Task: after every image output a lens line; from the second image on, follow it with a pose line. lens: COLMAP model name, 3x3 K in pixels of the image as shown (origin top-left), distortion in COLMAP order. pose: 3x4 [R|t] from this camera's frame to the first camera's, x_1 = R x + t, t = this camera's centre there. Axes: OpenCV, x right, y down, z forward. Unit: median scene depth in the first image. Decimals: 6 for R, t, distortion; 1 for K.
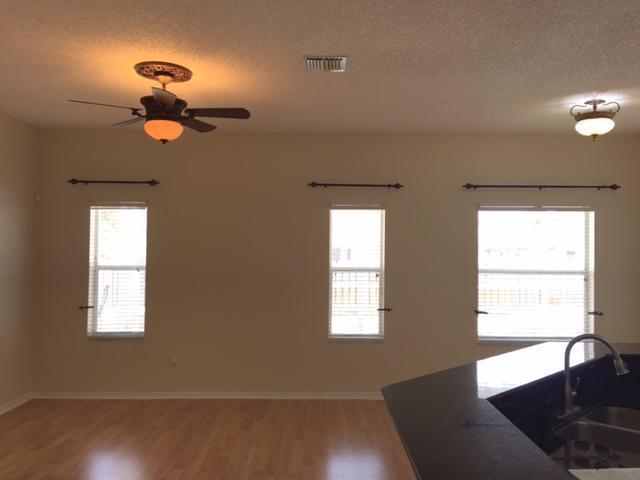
lens RADIAL K [[528.8, 0, 320.0], [0, 528.8, 240.0], [0, 0, 1]] dist [0.006404, -0.000114]
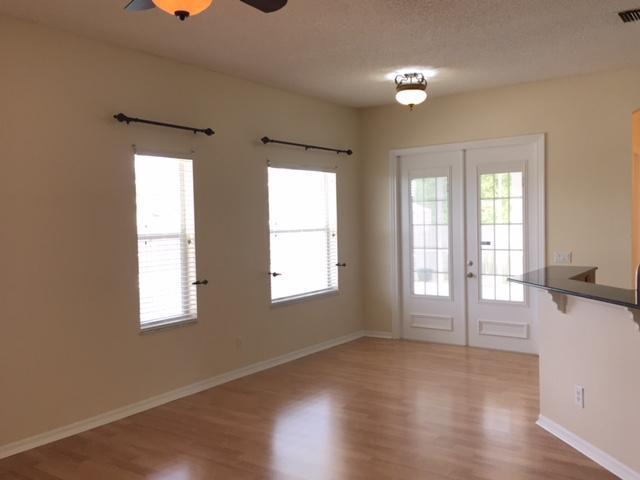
lens RADIAL K [[576.2, 0, 320.0], [0, 576.2, 240.0], [0, 0, 1]] dist [0.002391, -0.004108]
pose [[0.580257, -0.052196, 0.812759, -0.486581], [0.007092, 0.998230, 0.059044, 0.014341], [-0.814402, -0.028497, 0.579600, 0.331644]]
